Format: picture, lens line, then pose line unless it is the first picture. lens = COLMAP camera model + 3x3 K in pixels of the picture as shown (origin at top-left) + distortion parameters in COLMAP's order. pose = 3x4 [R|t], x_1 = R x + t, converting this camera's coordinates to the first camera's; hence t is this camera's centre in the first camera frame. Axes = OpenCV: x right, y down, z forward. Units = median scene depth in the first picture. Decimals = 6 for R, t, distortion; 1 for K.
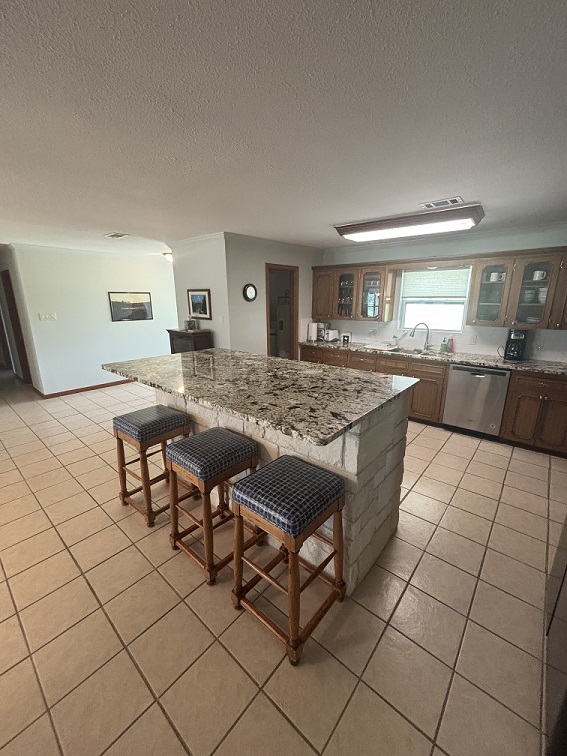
lens RADIAL K [[306.7, 0, 281.3], [0, 306.7, 375.8], [0, 0, 1]] dist [0.001100, -0.000605]
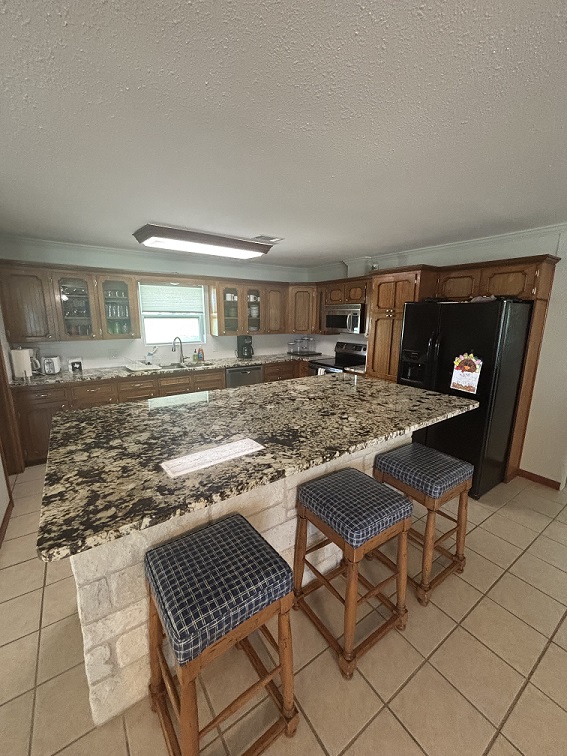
lens RADIAL K [[306.7, 0, 286.2], [0, 306.7, 378.5], [0, 0, 1]] dist [0.001100, -0.000605]
pose [[0.251404, -0.194590, 0.948120, -0.510417], [0.225405, 0.964418, 0.138167, -0.114429], [-0.941270, 0.178976, 0.286320, 0.460070]]
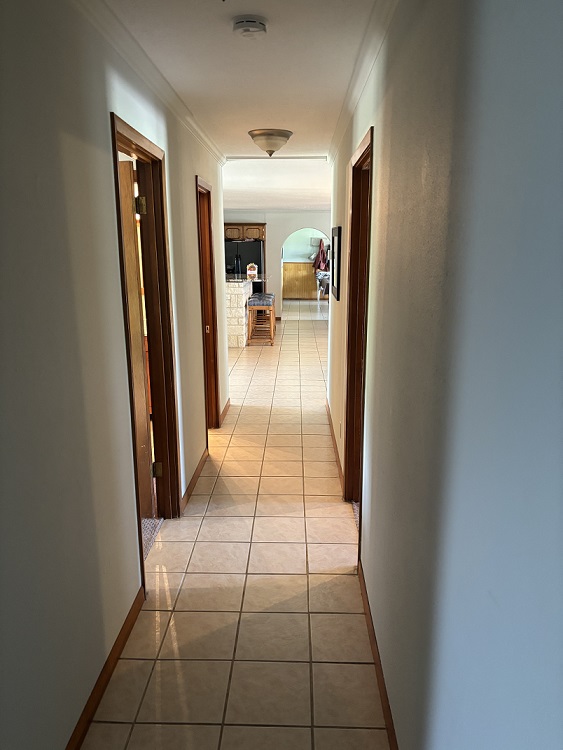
lens RADIAL K [[565.9, 0, 281.3], [0, 565.9, 375.7], [0, 0, 1]] dist [0.039130, -0.047089]
pose [[-0.633733, -0.171269, 0.754354, -2.326971], [0.176790, 0.917305, 0.356787, -0.501070], [-0.753079, 0.359470, -0.551048, 2.109182]]
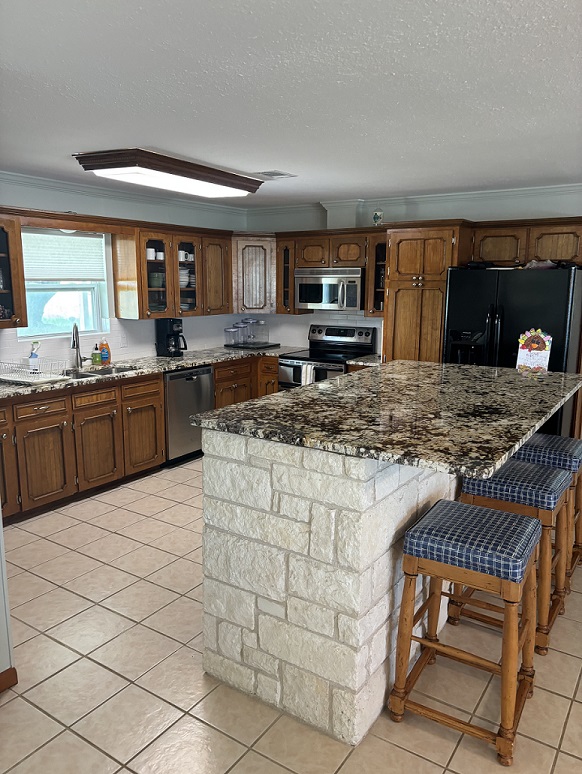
lens RADIAL K [[584.0, 0, 292.6], [0, 584.0, 387.7], [0, 0, 1]] dist [0.039130, -0.047089]
pose [[-0.116998, -0.176326, 0.977354, -0.811330], [0.235615, 0.951088, 0.199792, -0.209780], [-0.964778, 0.253654, -0.069730, 0.826705]]
